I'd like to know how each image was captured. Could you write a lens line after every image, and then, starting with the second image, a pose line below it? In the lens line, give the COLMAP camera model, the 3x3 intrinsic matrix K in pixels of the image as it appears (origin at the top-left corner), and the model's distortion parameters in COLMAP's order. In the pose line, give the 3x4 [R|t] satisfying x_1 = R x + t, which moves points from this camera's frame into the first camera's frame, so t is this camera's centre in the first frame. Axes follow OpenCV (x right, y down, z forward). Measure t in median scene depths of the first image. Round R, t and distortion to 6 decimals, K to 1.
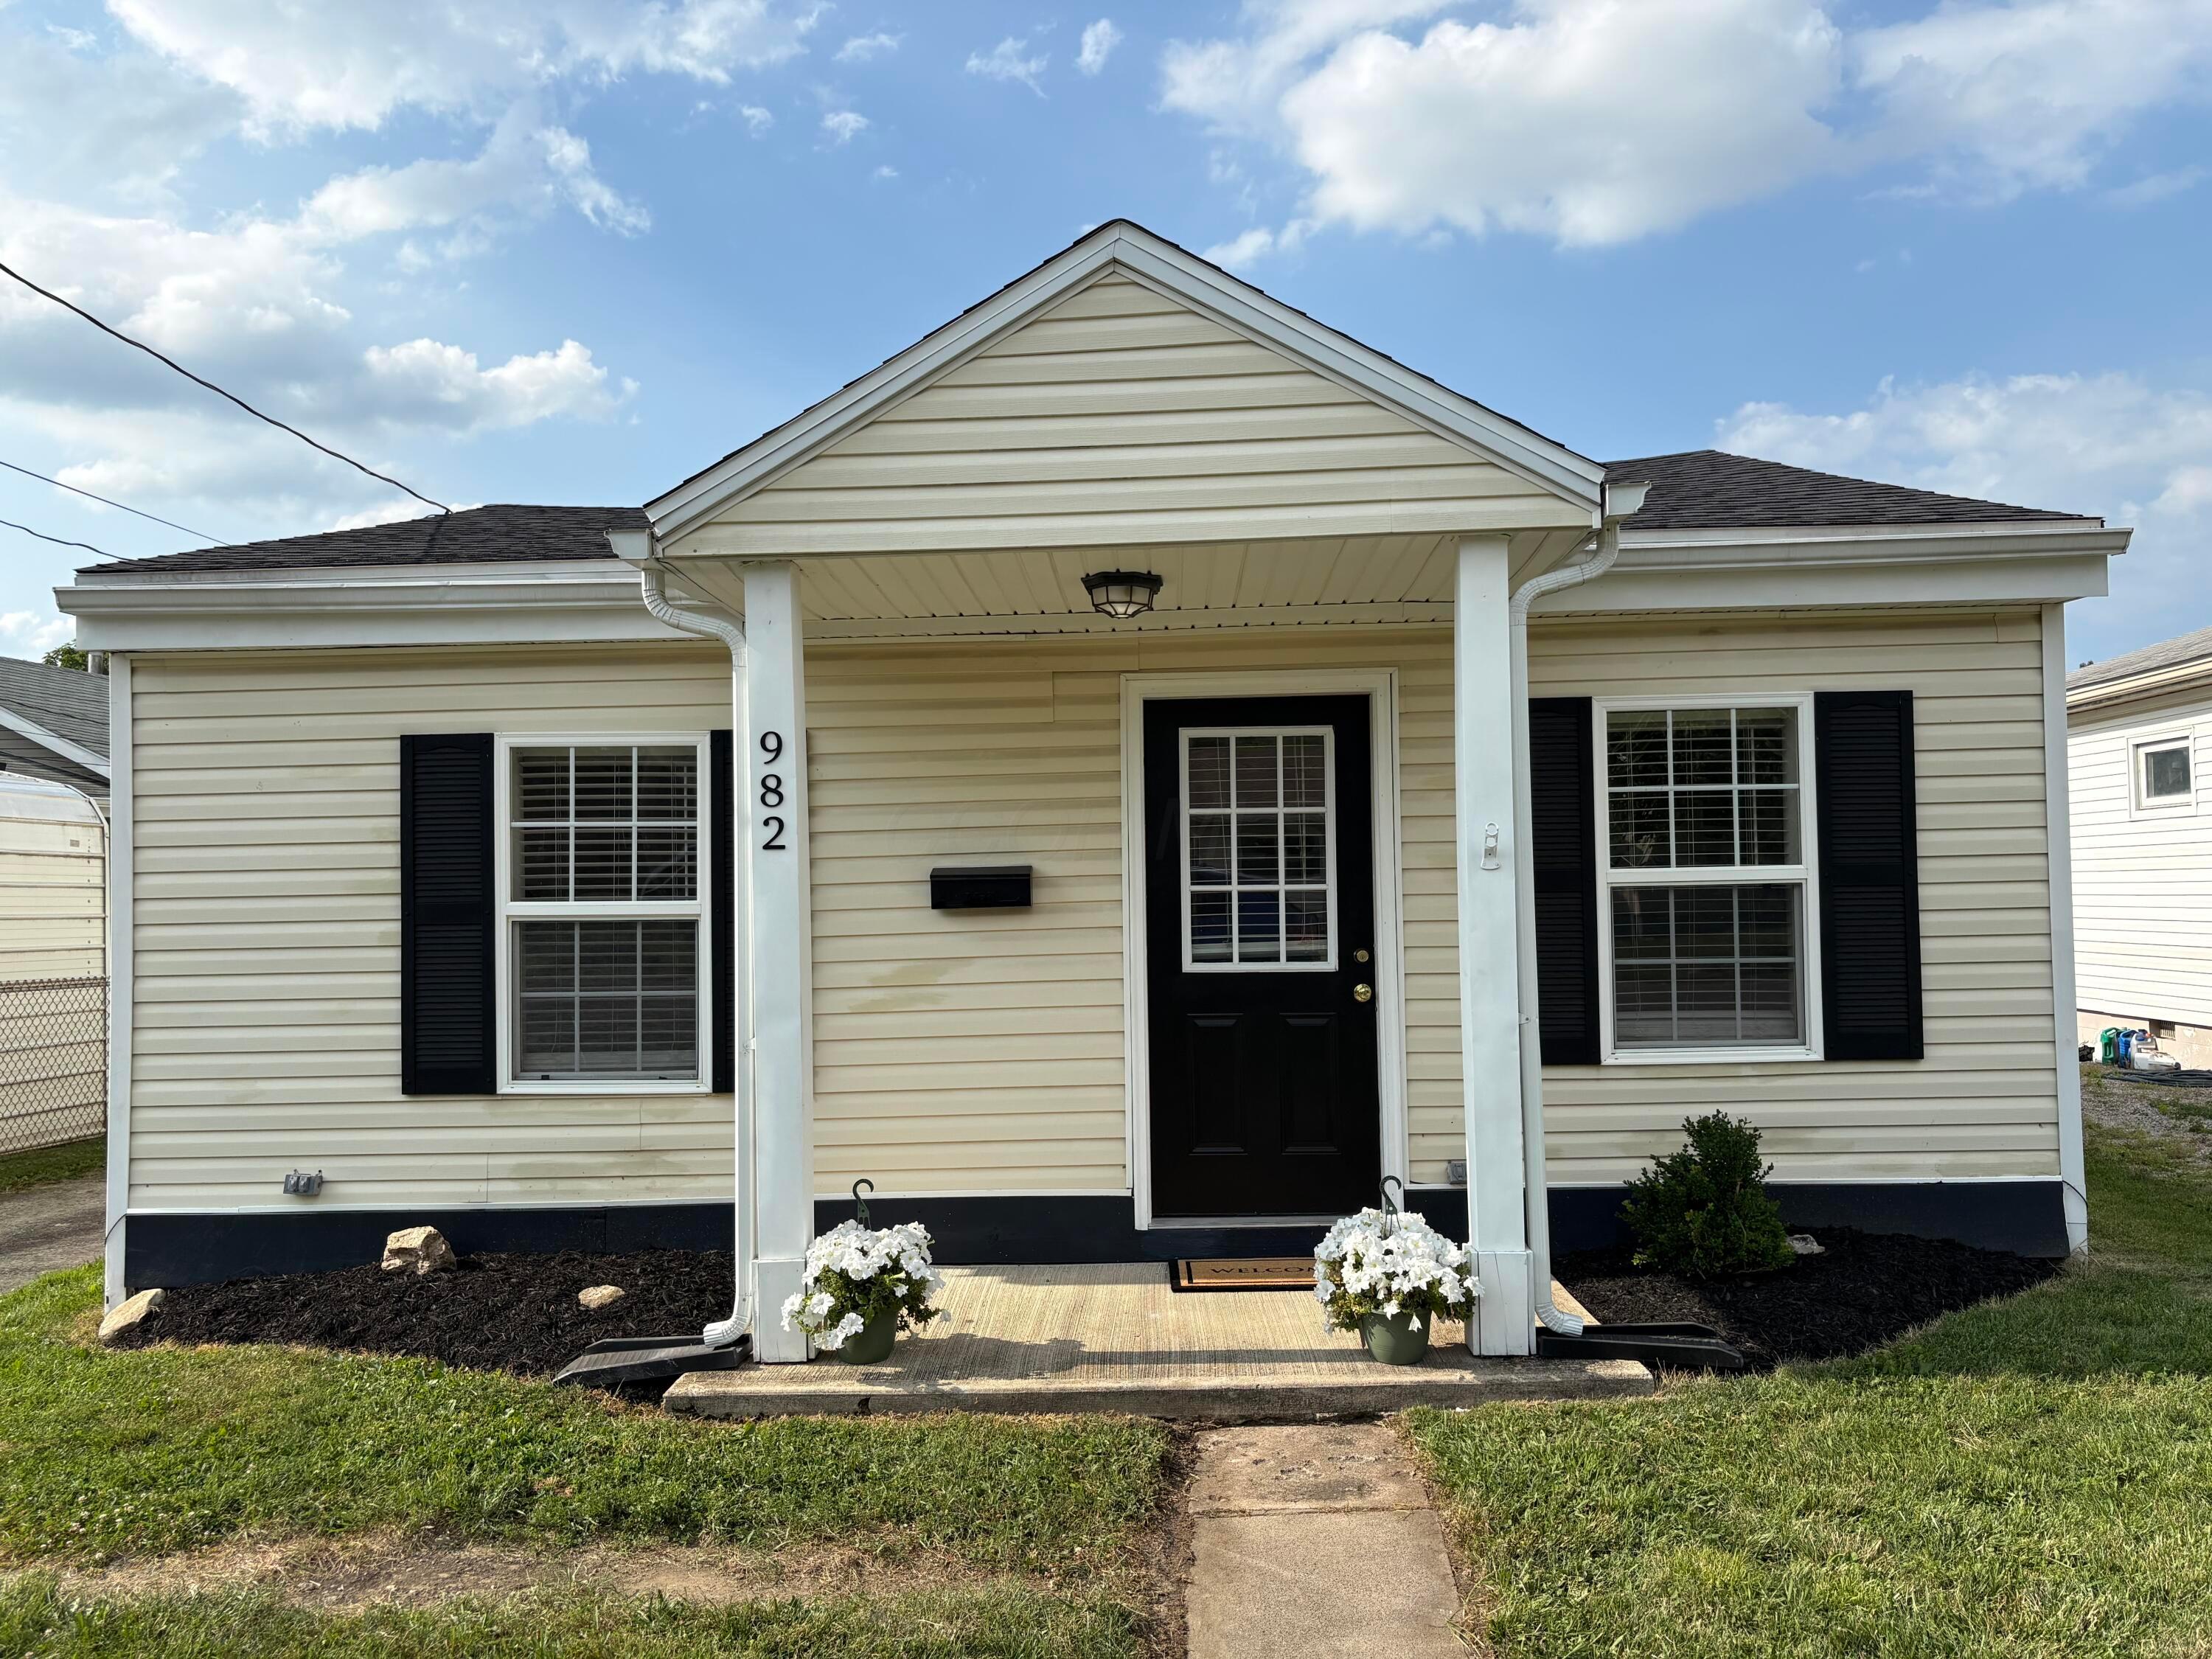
lens RADIAL K [[1673.5, 0, 1106.0], [0, 1673.5, 824.1], [0, 0, 1]] dist [0.040687, -0.009104]
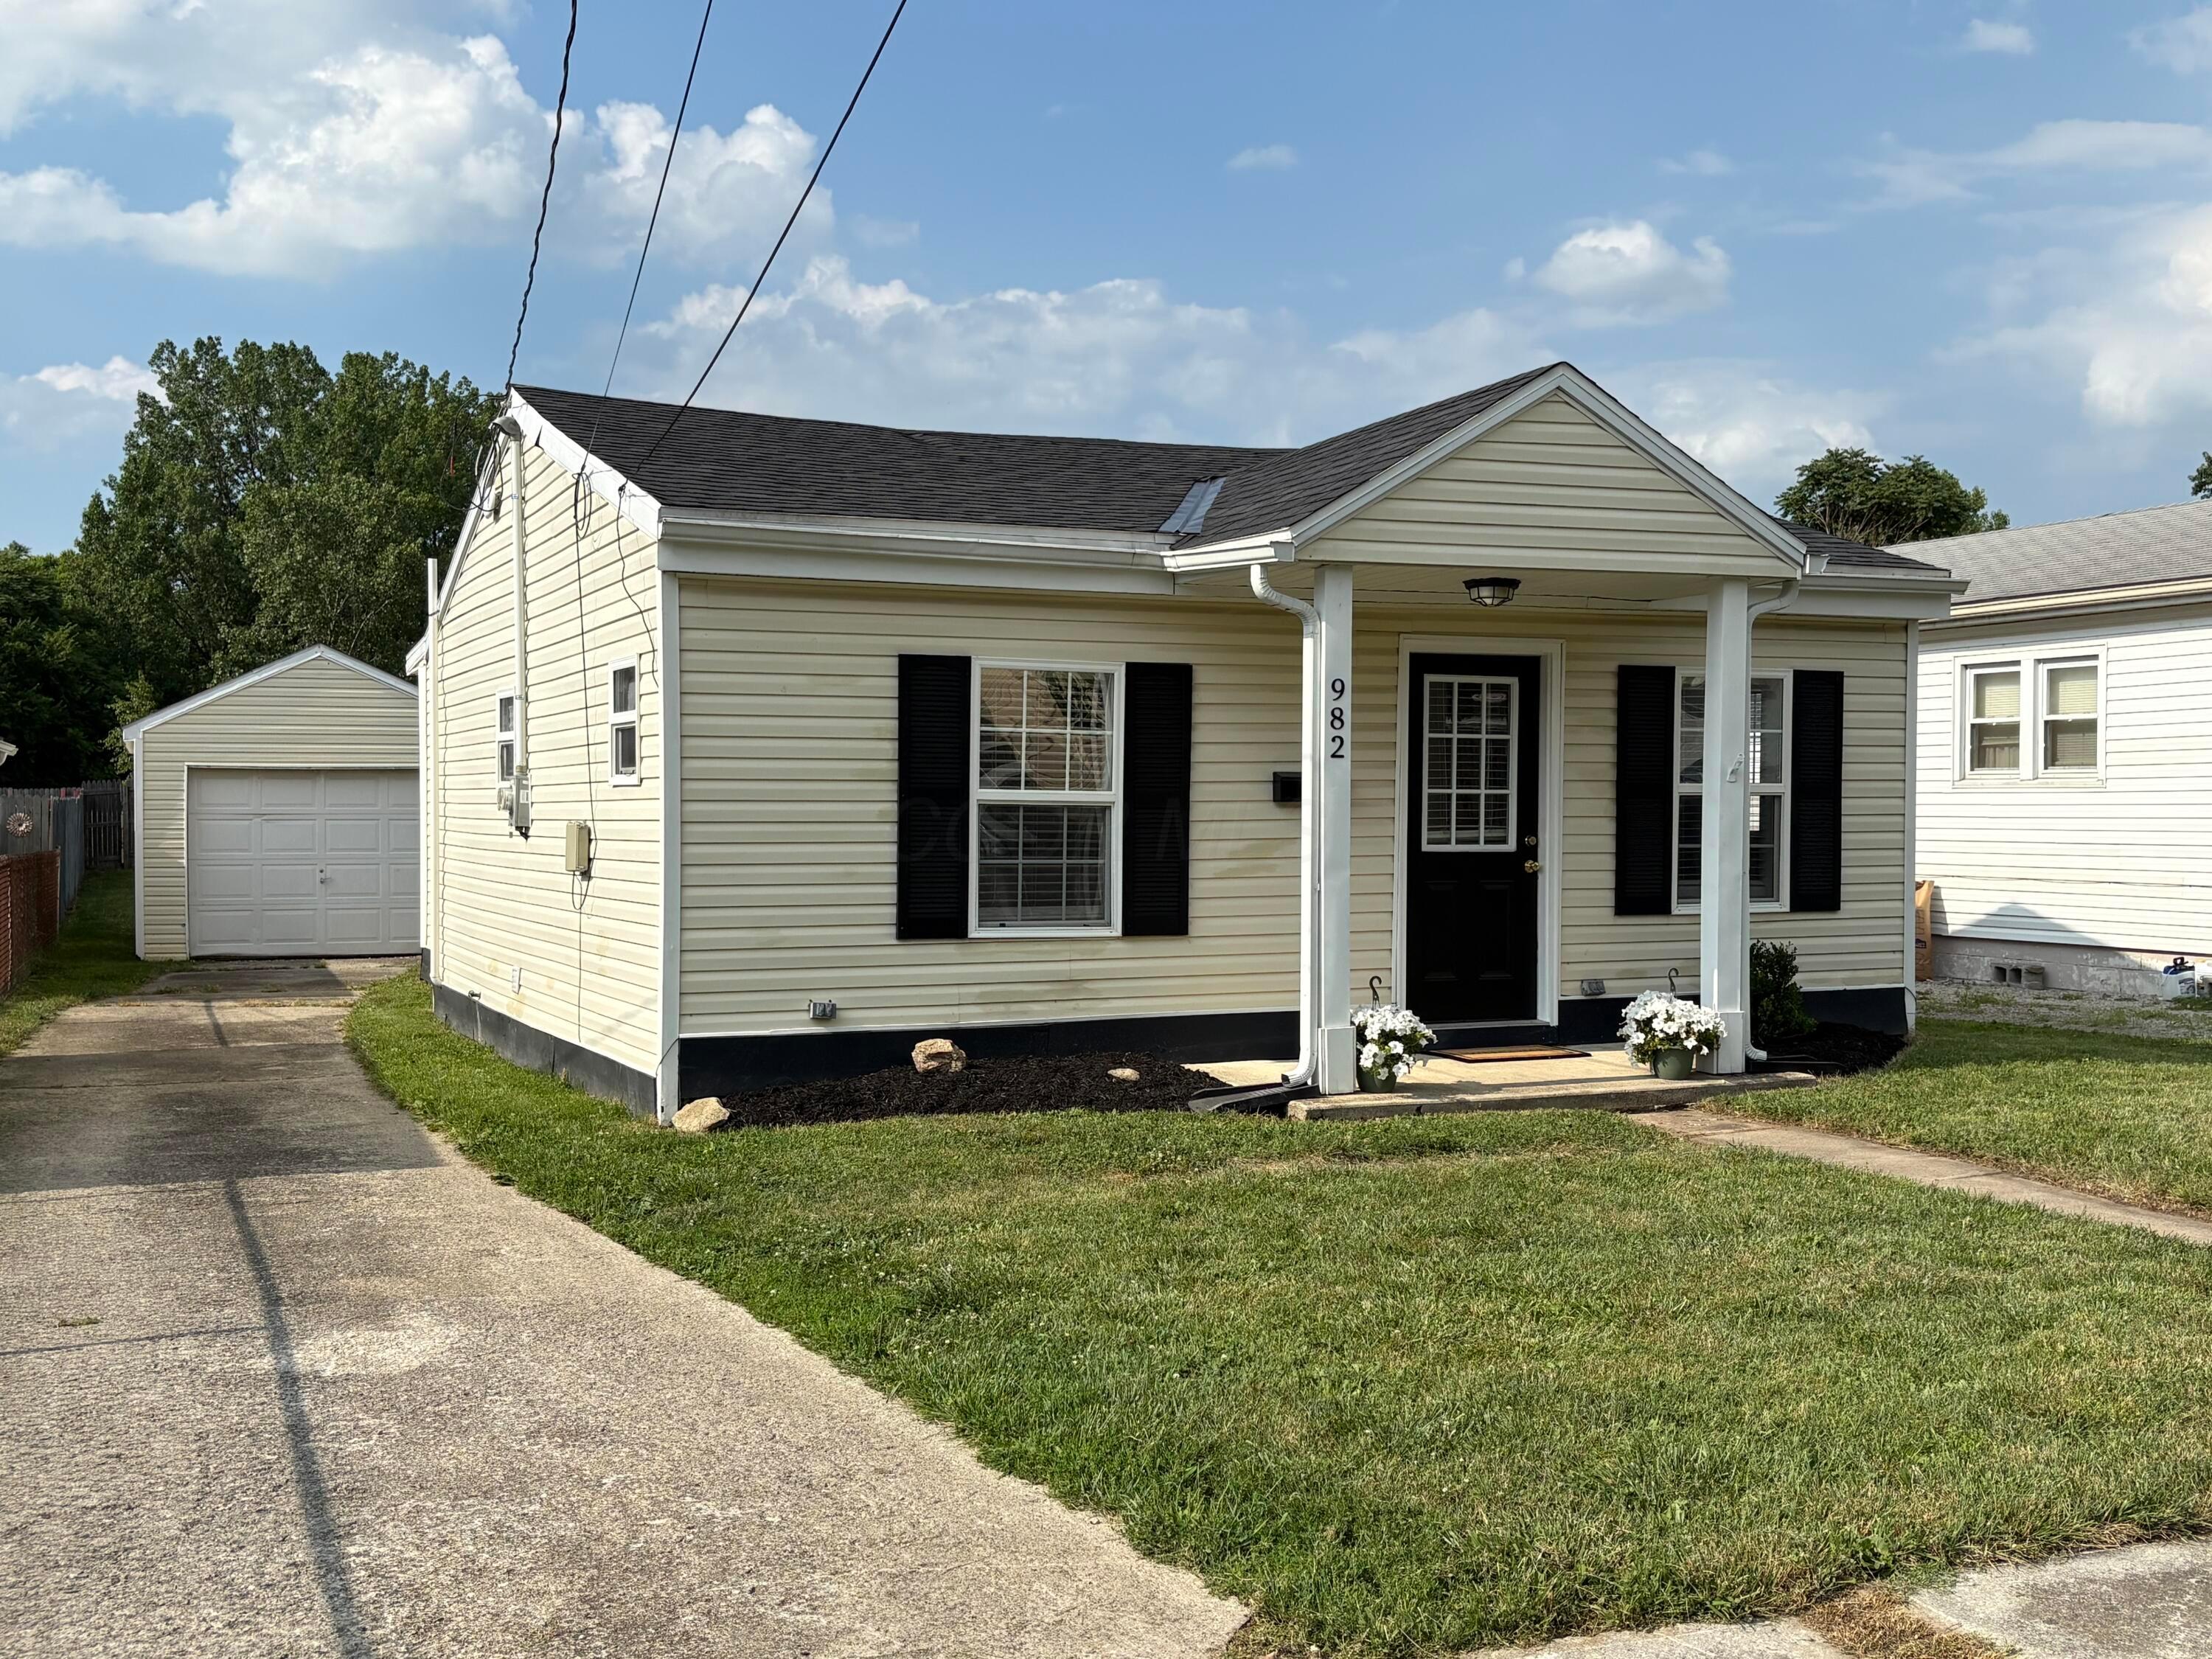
lens RADIAL K [[2335.8, 0, 1101.5], [0, 2335.8, 829.3], [0, 0, 1]] dist [0.125215, 0.000000]
pose [[0.902682, 0.015385, 0.430033, -1.049769], [-0.035959, 0.998562, 0.039756, 0.002951], [-0.428803, -0.051351, 0.901937, -0.652959]]
